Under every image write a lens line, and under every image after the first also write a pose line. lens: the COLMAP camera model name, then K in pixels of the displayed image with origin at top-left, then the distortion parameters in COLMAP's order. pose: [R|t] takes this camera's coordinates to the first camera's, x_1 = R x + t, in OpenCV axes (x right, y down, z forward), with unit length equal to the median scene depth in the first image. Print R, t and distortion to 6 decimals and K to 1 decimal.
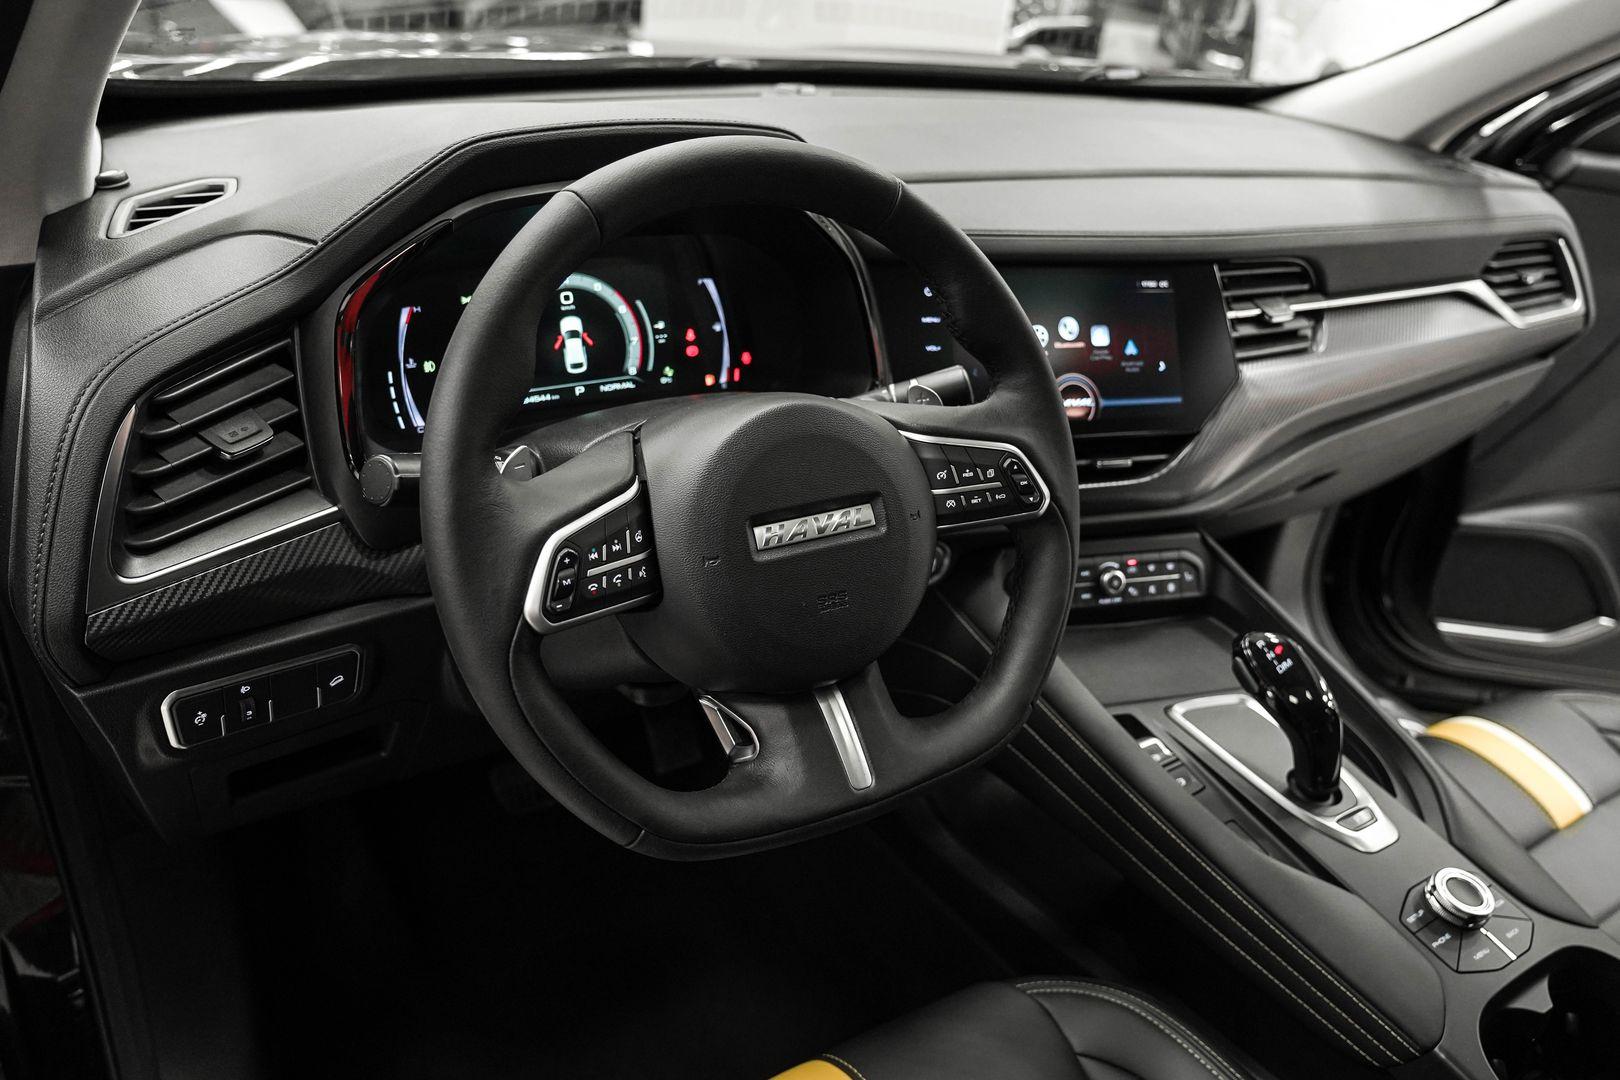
lens RADIAL K [[1208.0, 0, 810.0], [0, 1208.0, 540.0], [0, 0, 1]] dist [-0.008654, 0.006291]
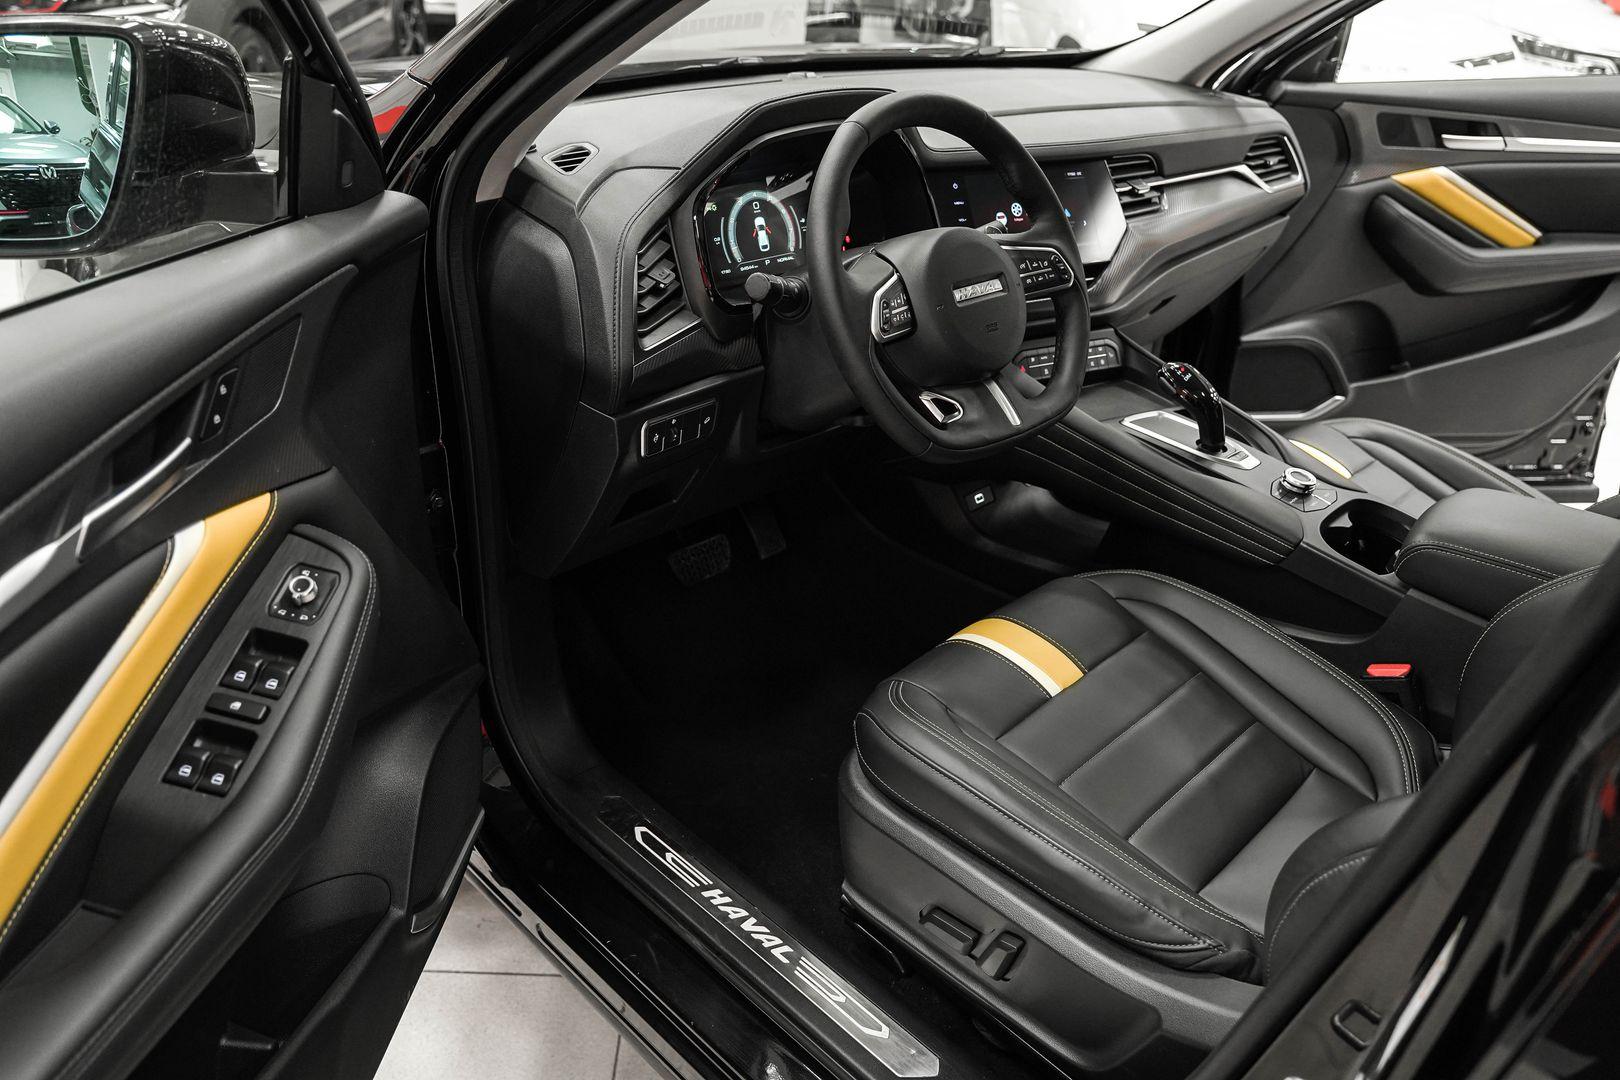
lens RADIAL K [[1170.7, 0, 809.4], [0, 1170.7, 531.7], [0, 0, 1]] dist [-0.009273, 0.000402]
pose [[0.975821, -0.137862, 0.169612, -0.437610], [0.136787, 0.990436, 0.018067, 0.209061], [-0.170480, 0.005570, 0.985345, -0.549125]]
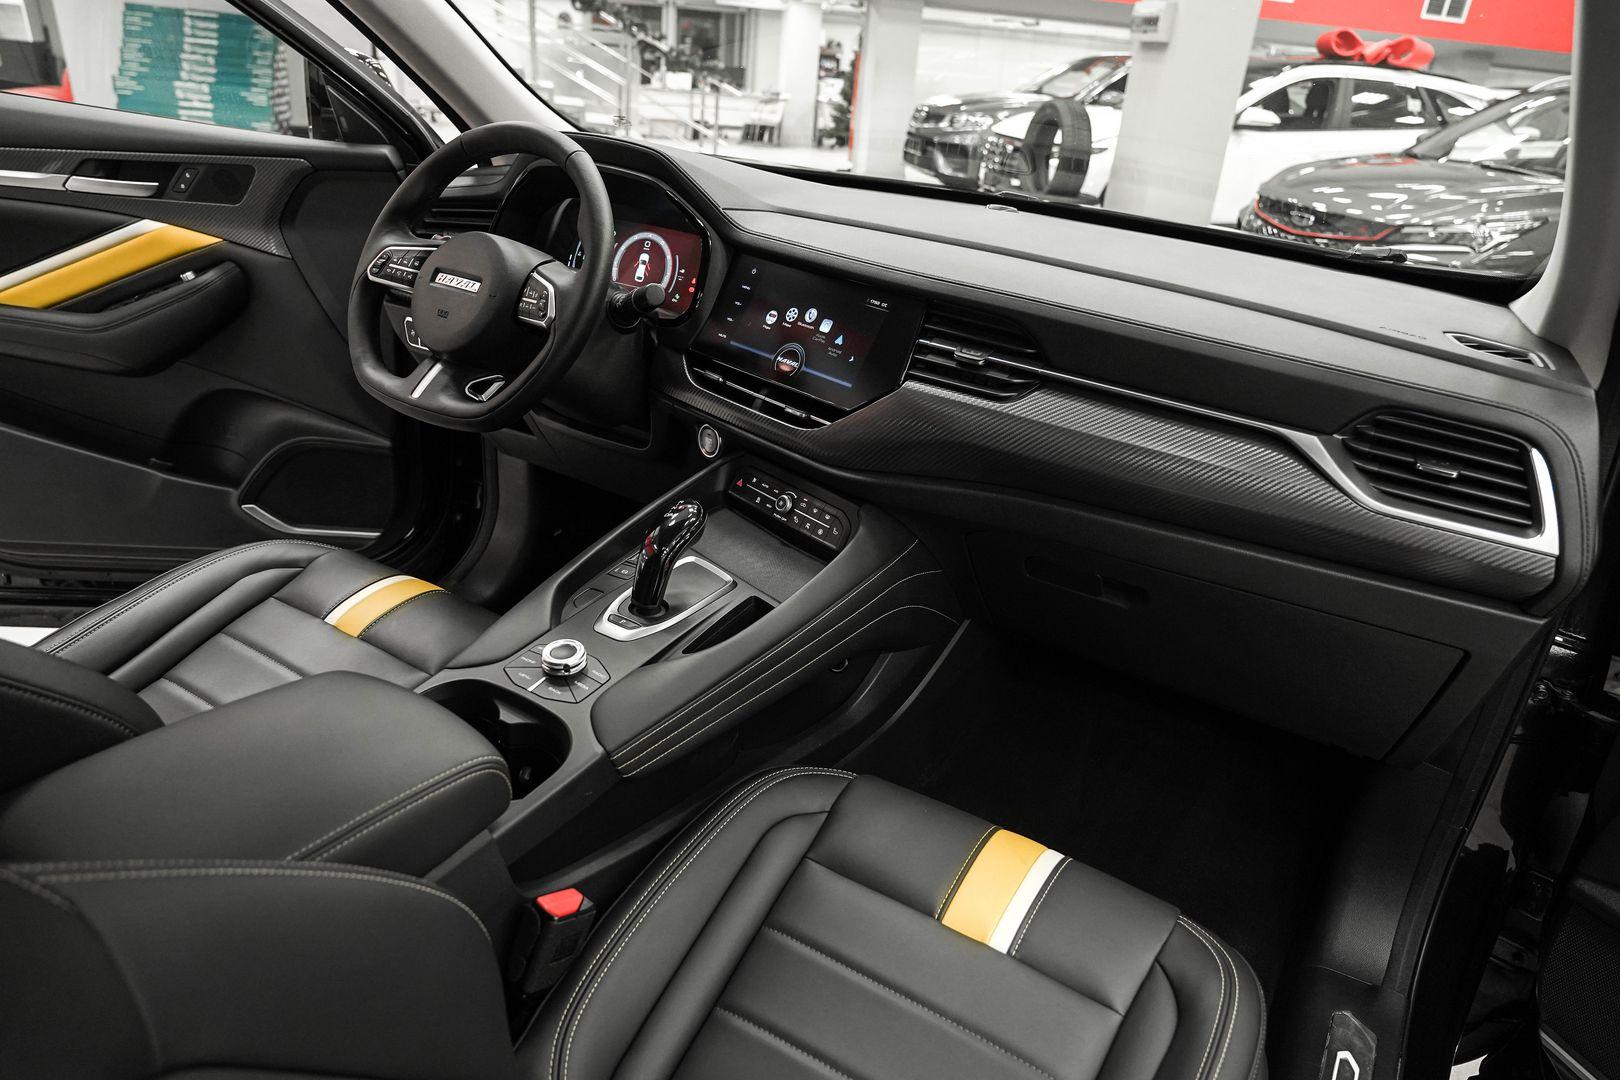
lens RADIAL K [[1055.0, 0, 816.3], [0, 1055.0, 549.6], [0, 0, 1]] dist [-0.035063, 0.034411]
pose [[0.424016, 0.320785, -0.846940, 1.437056], [-0.479025, 0.873086, 0.090867, -0.050900], [0.768600, 0.367176, 0.523866, 0.472441]]
